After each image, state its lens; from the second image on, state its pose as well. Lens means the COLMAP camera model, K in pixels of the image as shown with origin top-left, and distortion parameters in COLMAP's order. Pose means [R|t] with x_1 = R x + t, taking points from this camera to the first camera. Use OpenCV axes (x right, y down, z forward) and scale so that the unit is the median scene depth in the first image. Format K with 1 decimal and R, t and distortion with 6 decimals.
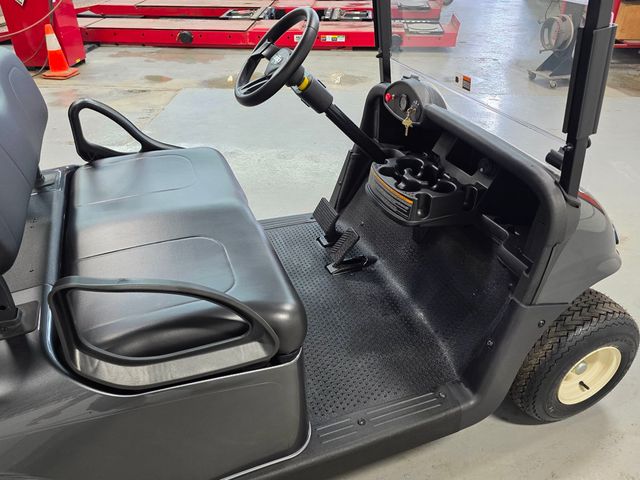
lens RADIAL K [[510.6, 0, 319.0], [0, 510.6, 238.6], [0, 0, 1]] dist [0.039442, -0.011104]
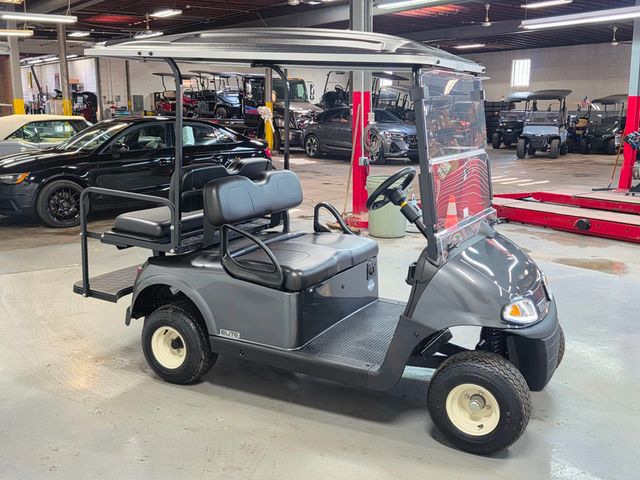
lens RADIAL K [[681.8, 0, 320.7], [0, 681.8, 236.6], [0, 0, 1]] dist [0.134244, -0.225961]
pose [[0.660264, 0.144057, -0.737088, 0.471738], [-0.410242, 0.891257, -0.193296, 0.114256], [0.629089, 0.430011, 0.647563, -0.206567]]
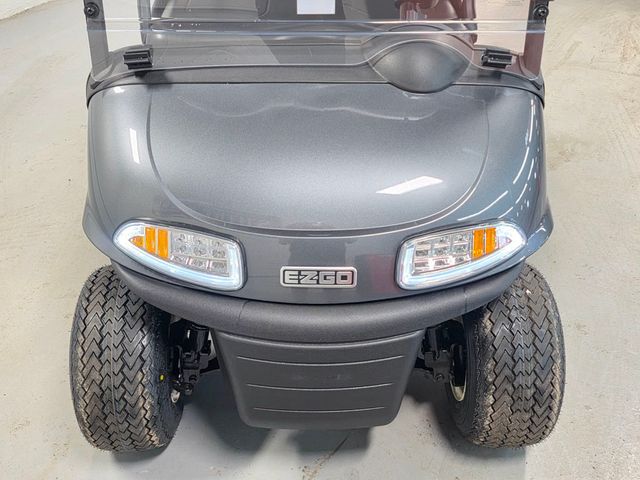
lens RADIAL K [[741.9, 0, 317.3], [0, 741.9, 243.1], [0, 0, 1]] dist [0.081993, -0.025370]
pose [[-0.334319, 0.524206, -0.783223, 0.362545], [-0.514218, 0.594986, 0.617715, -0.215008], [0.789816, 0.609262, 0.070641, 0.326650]]
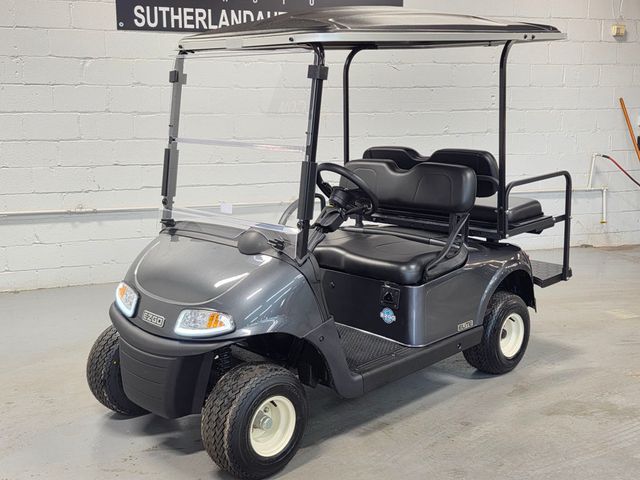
lens RADIAL K [[774.5, 0, 309.7], [0, 774.5, 242.0], [0, 0, 1]] dist [0.168040, -0.414721]
pose [[-0.915550, 0.079292, -0.394311, 0.274341], [-0.213223, 0.735585, 0.643001, -0.499680], [0.341034, 0.672776, -0.656558, 0.758387]]
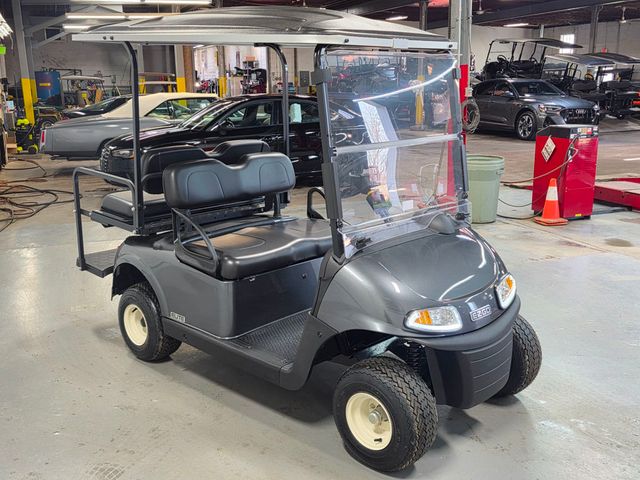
lens RADIAL K [[681.8, 0, 320.7], [0, 681.8, 236.6], [0, 0, 1]] dist [0.134244, -0.225961]
pose [[0.435871, 0.198695, -0.877802, 0.571890], [-0.479662, 0.876552, -0.039763, -0.004169], [0.761539, 0.438379, 0.477370, -0.038361]]
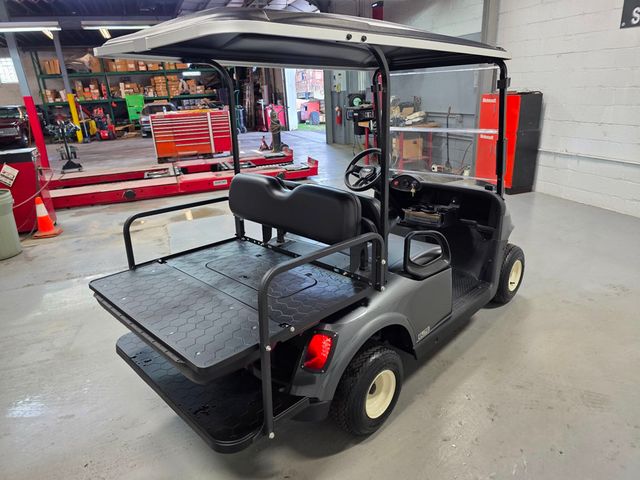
lens RADIAL K [[430.1, 0, 319.0], [0, 430.1, 238.4], [0, 0, 1]] dist [0.051944, -0.041773]
pose [[0.907385, -0.184324, 0.377726, -0.309113], [0.269344, 0.944928, -0.185916, 0.068812], [-0.322655, 0.270435, 0.907060, -0.172594]]
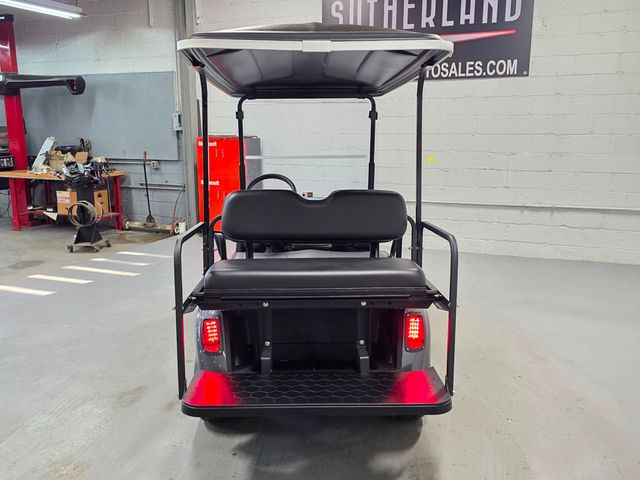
lens RADIAL K [[589.6, 0, 309.1], [0, 589.6, 238.6], [0, 0, 1]] dist [0.050786, 0.005378]
pose [[0.332782, -0.177083, 0.926228, -0.694343], [0.513221, 0.858015, -0.020353, -0.017794], [-0.791113, 0.482132, 0.376415, 0.007077]]
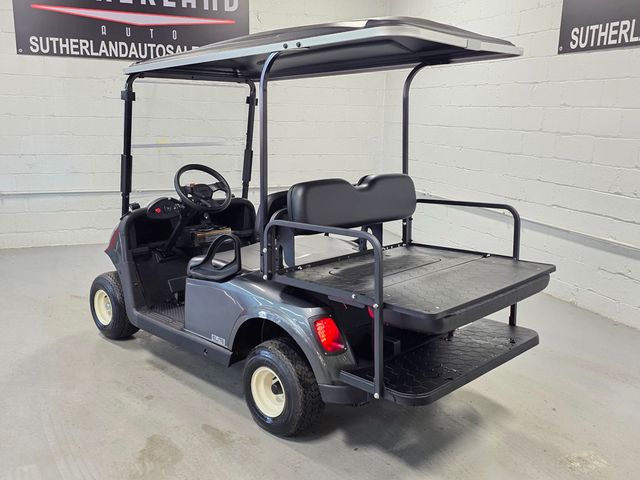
lens RADIAL K [[611.0, 0, 310.2], [0, 611.0, 239.7], [0, 0, 1]] dist [0.063371, -0.015265]
pose [[-0.413847, -0.192112, 0.889845, -0.687656], [0.480631, 0.784030, 0.392799, -0.267677], [-0.773126, 0.590246, -0.232133, 0.391688]]
